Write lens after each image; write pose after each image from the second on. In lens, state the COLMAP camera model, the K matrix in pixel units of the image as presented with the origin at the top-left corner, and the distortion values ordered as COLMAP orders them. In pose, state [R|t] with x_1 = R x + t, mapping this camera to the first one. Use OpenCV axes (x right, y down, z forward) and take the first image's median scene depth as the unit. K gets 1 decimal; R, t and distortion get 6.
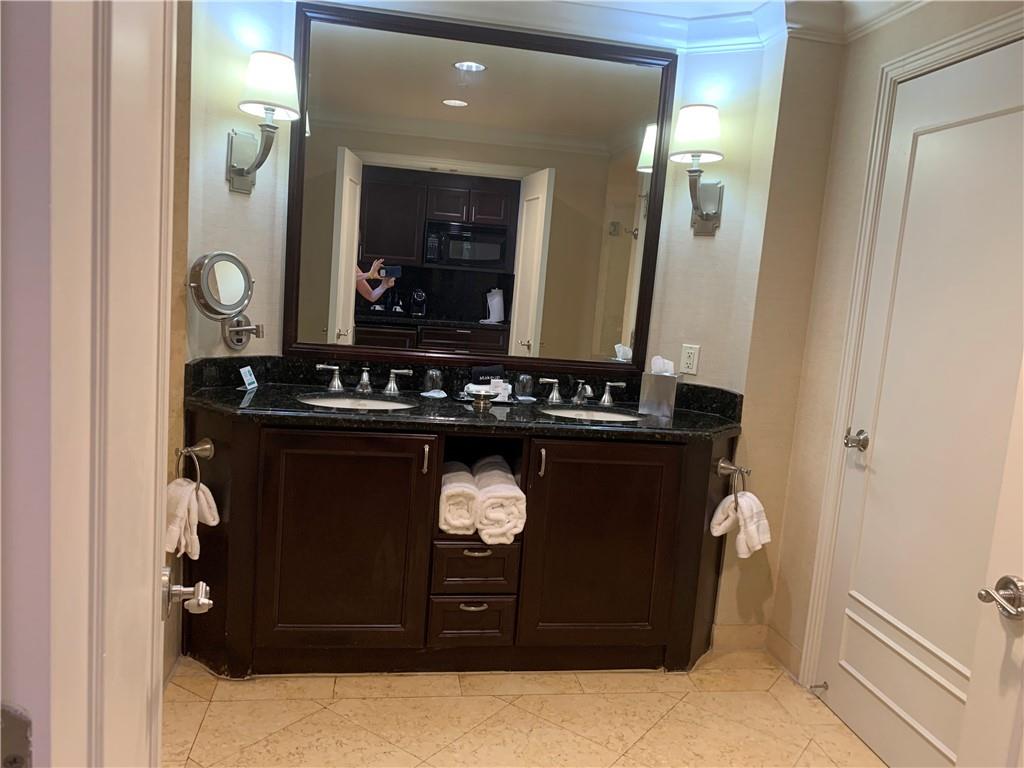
lens RADIAL K [[777.8, 0, 512.0], [0, 777.8, 384.0], [0, 0, 1]] dist [0.066643, -0.111185]
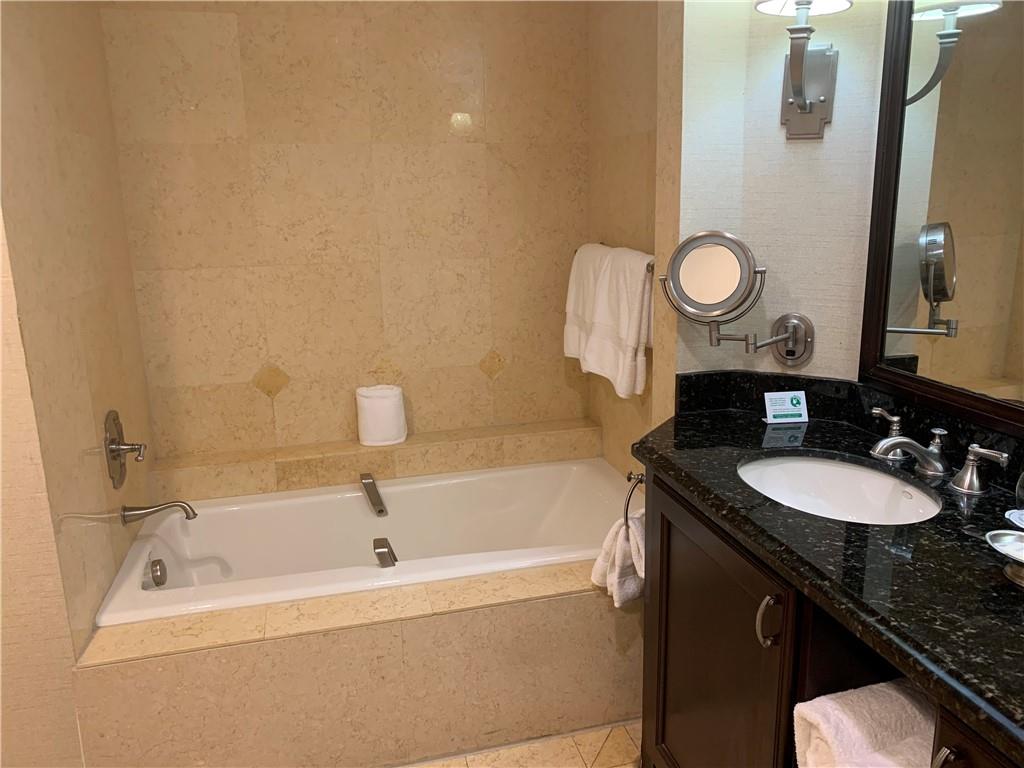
lens RADIAL K [[788.2, 0, 512.0], [0, 788.2, 384.0], [0, 0, 1]] dist [-0.003676, -0.006013]
pose [[0.079436, 0.157710, -0.984285, 0.318745], [-0.106137, 0.983131, 0.148959, -0.102369], [0.991173, 0.092637, 0.094835, 0.658163]]
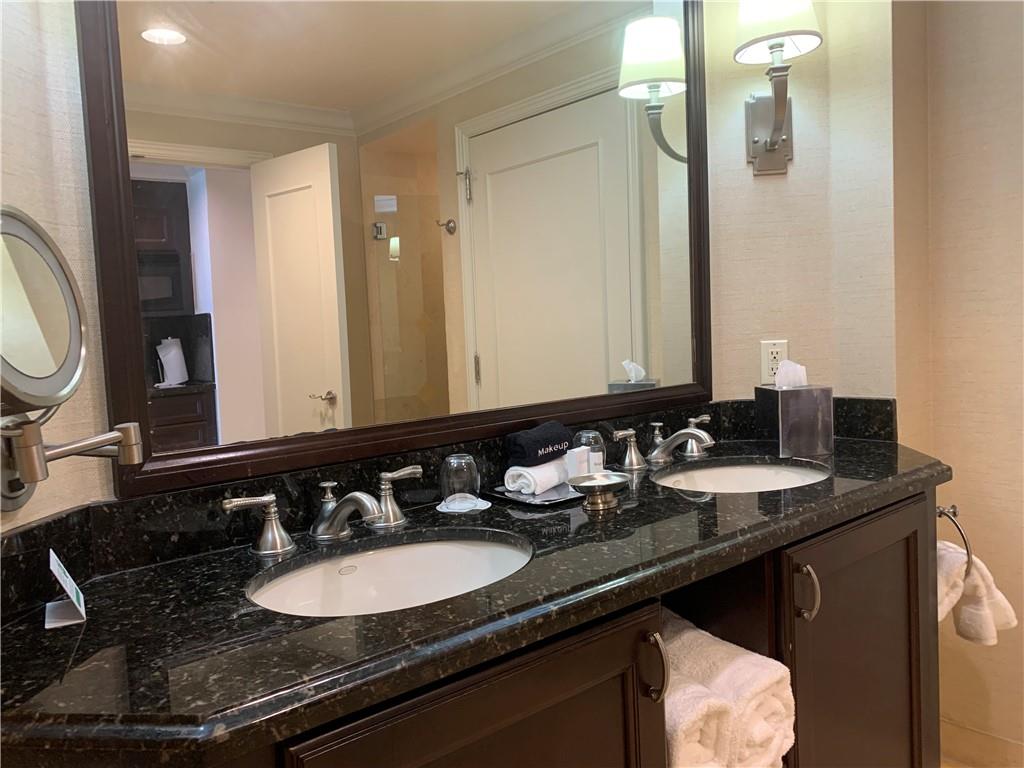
lens RADIAL K [[781.4, 0, 509.1], [0, 781.4, 373.1], [0, 0, 1]] dist [0.012702, -0.028279]
pose [[0.858455, -0.149657, 0.490568, -0.308901], [0.180599, 0.983426, -0.016021, -0.056066], [-0.480040, 0.102349, 0.871255, 0.567703]]
